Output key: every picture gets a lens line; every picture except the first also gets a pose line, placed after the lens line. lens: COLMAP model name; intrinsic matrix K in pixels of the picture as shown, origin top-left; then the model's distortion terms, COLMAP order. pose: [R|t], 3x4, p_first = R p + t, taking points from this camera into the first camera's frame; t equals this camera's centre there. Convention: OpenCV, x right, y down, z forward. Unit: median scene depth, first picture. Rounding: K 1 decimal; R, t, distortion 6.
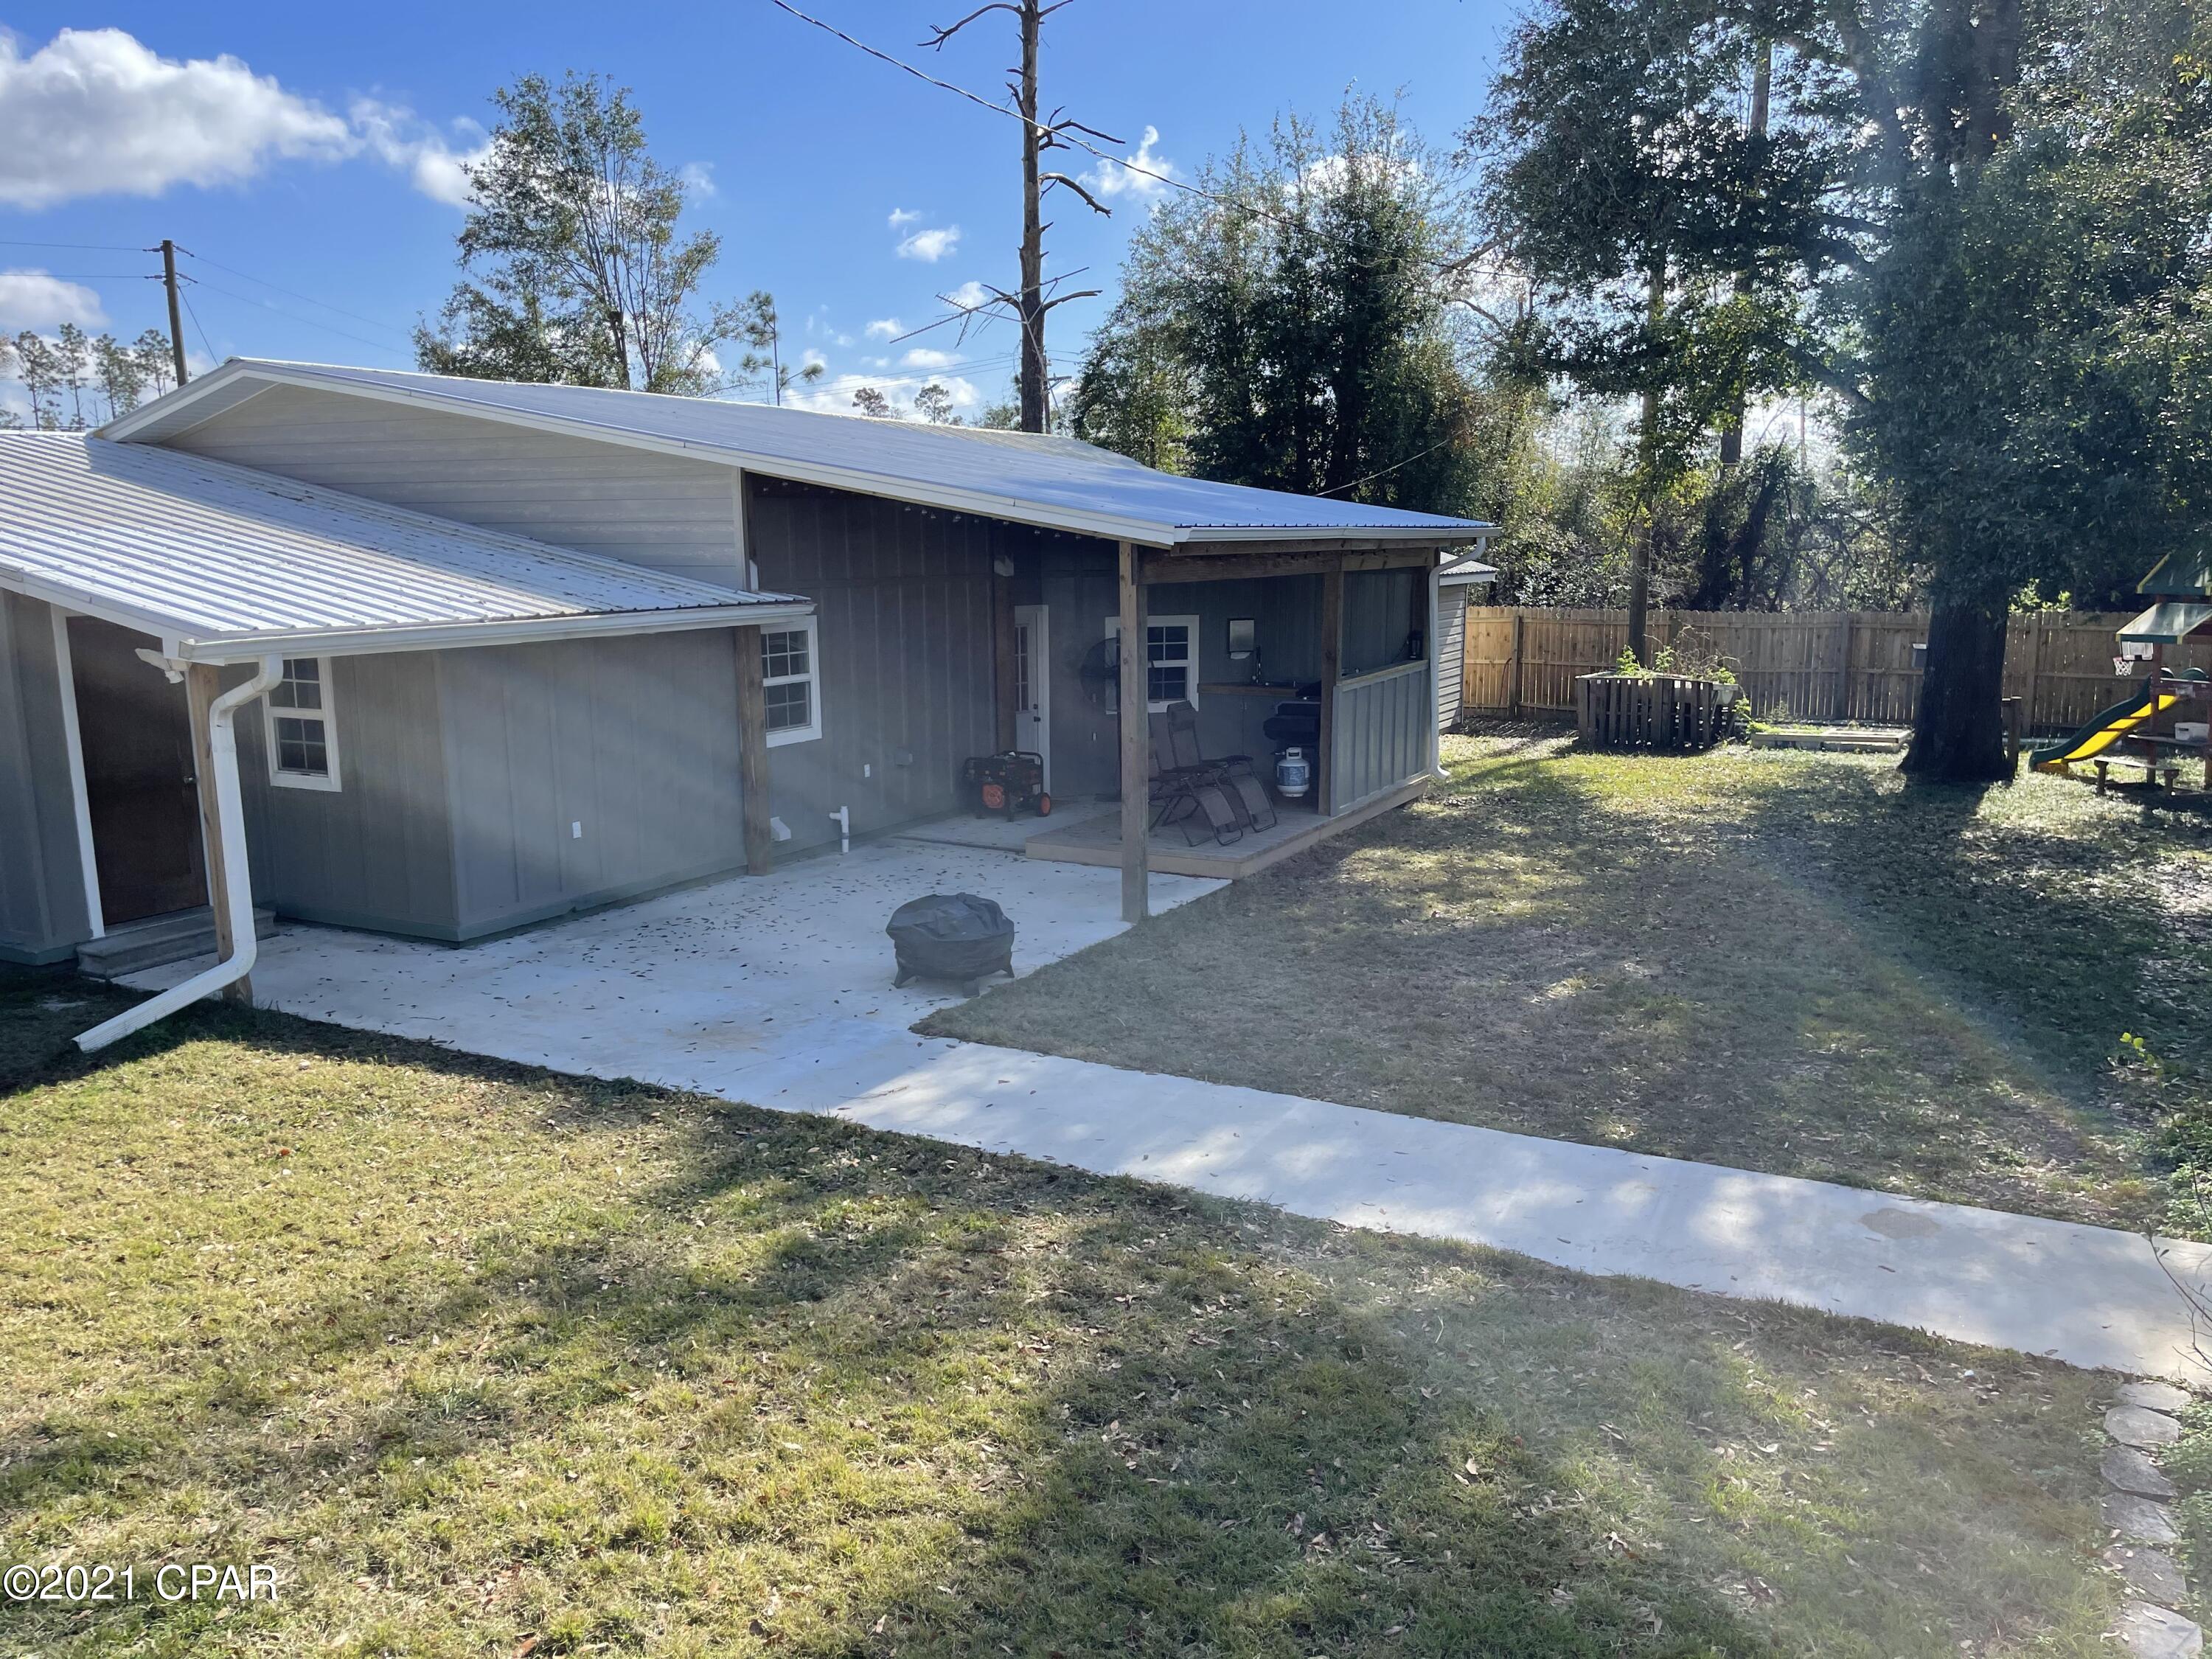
lens RADIAL K [[1678.1, 0, 1098.3], [0, 1678.1, 834.7], [0, 0, 1]] dist [0.089905, -0.119931]
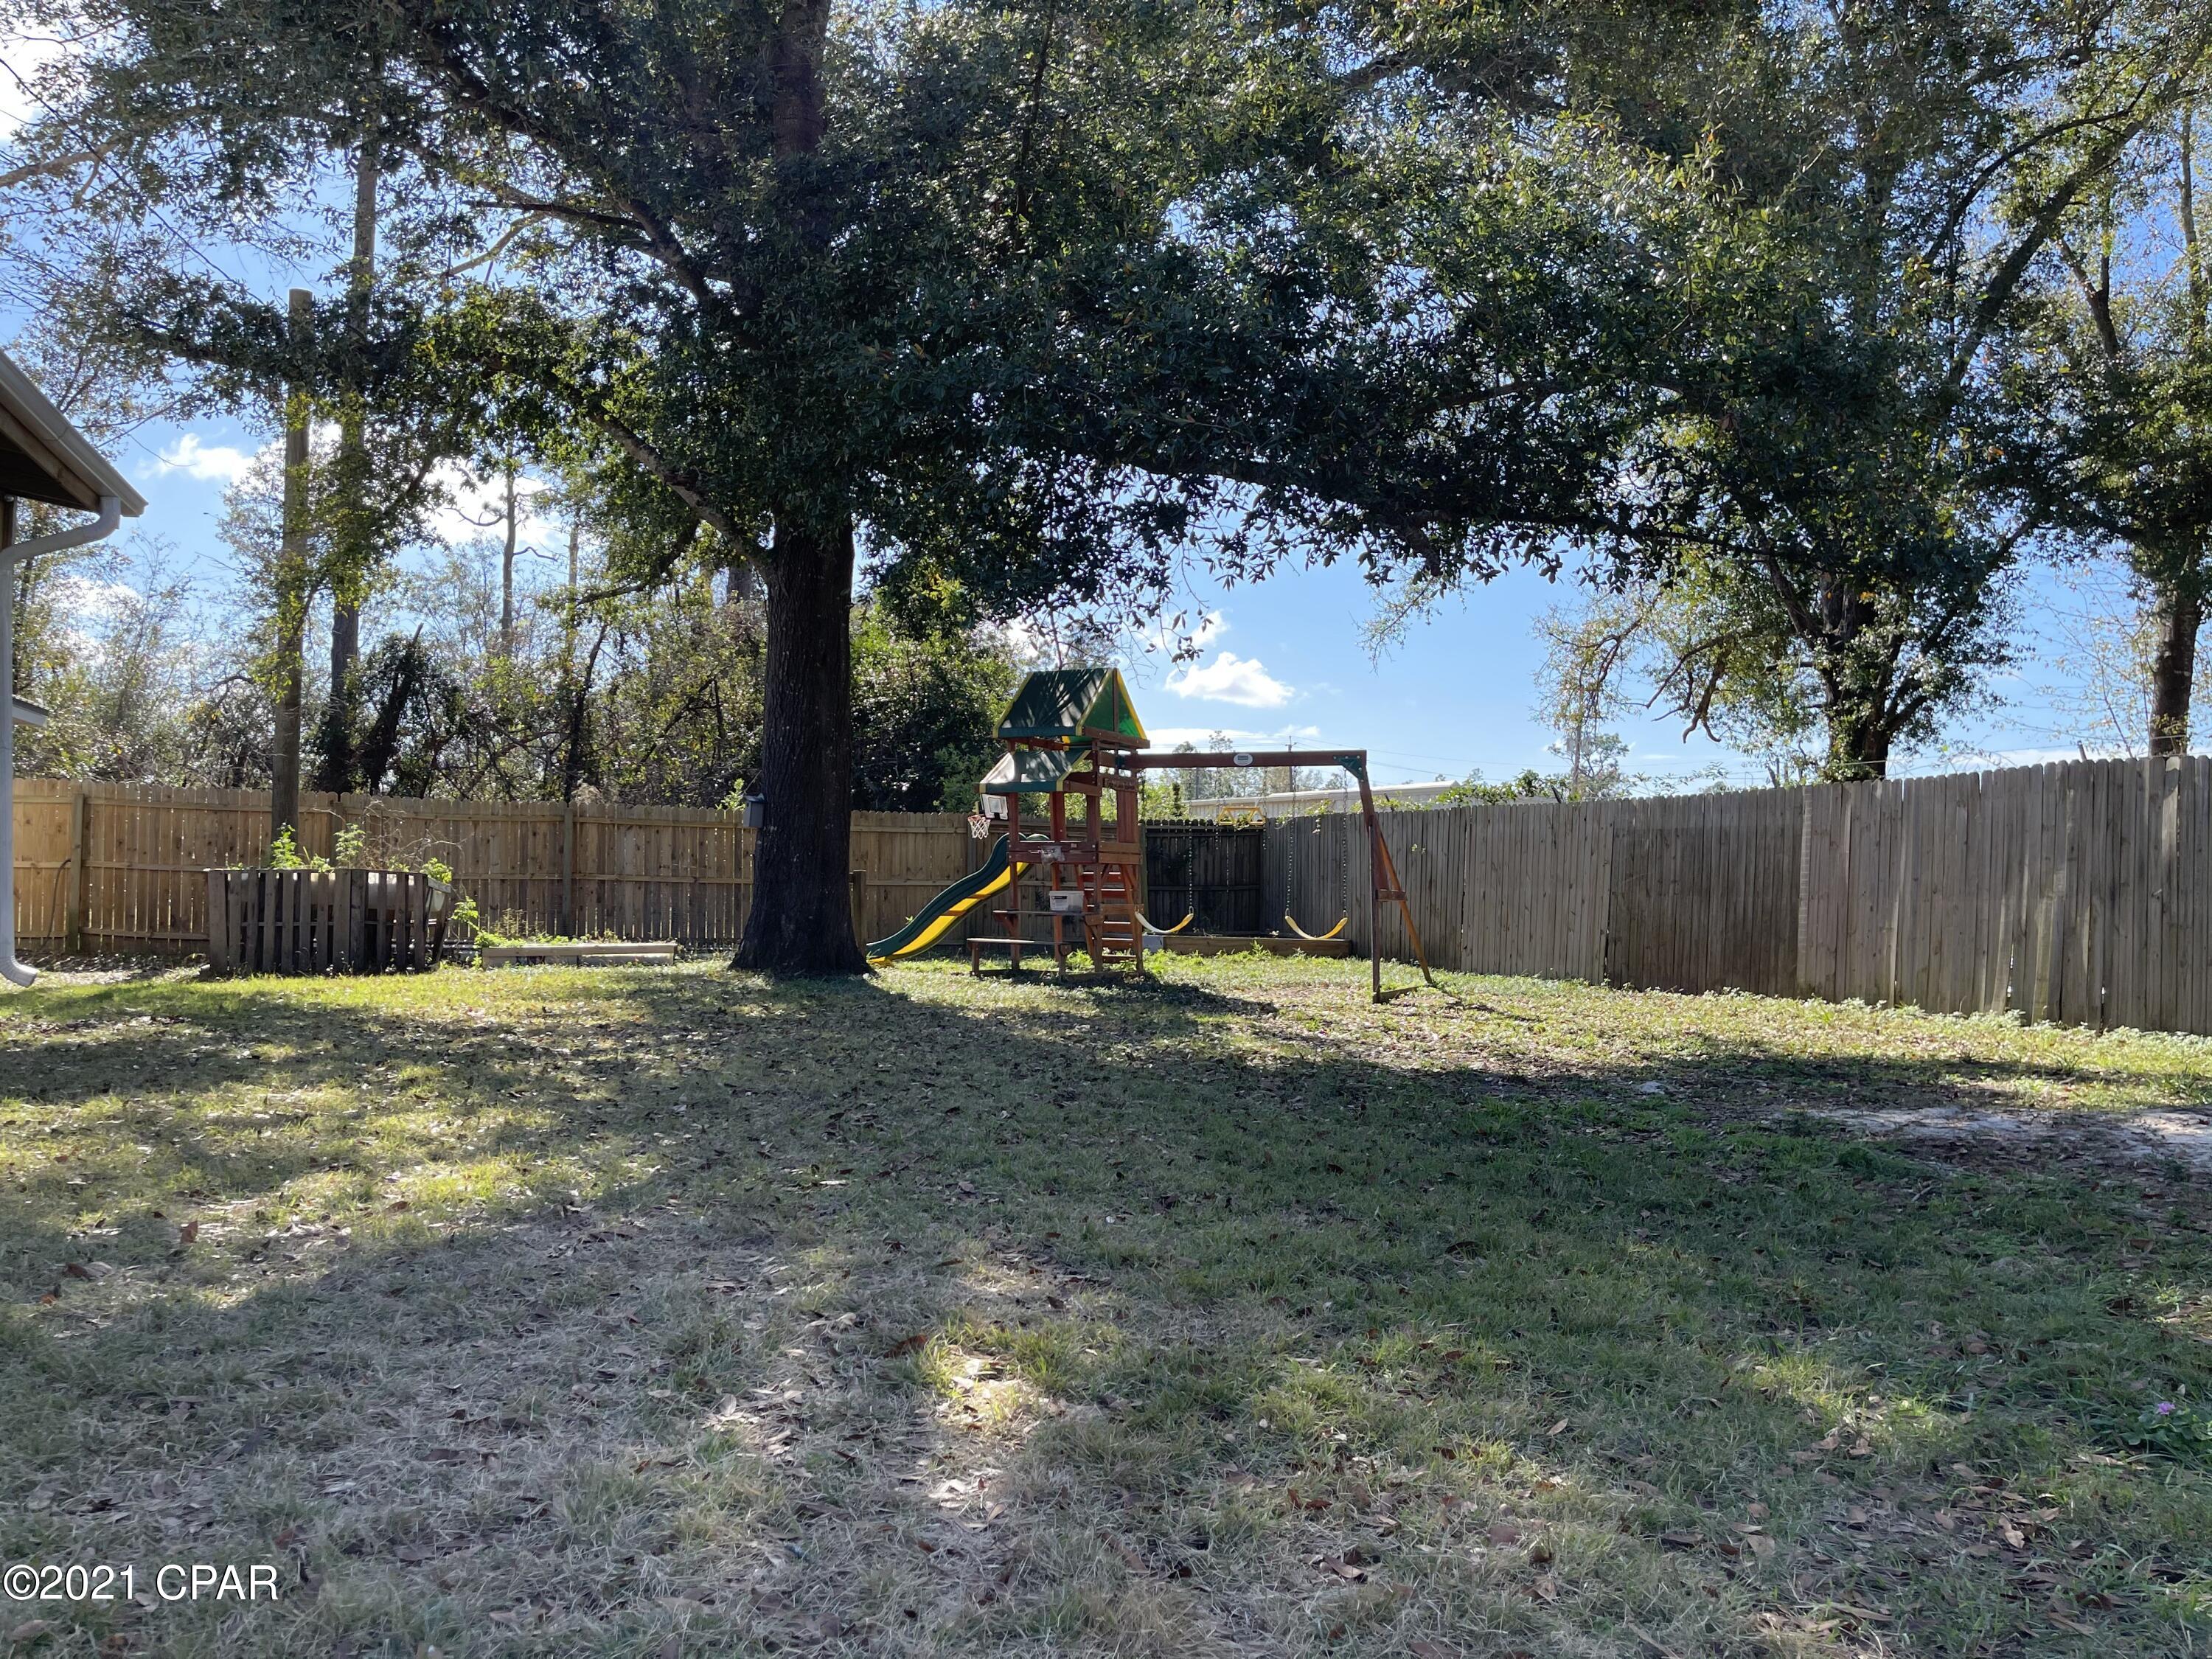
lens RADIAL K [[1678.1, 0, 1098.3], [0, 1678.1, 834.7], [0, 0, 1]] dist [0.089905, -0.119931]
pose [[0.677512, 0.035566, 0.734652, 0.118021], [0.100817, 0.984912, -0.140657, 0.054360], [-0.728570, 0.169362, 0.663704, 0.995699]]
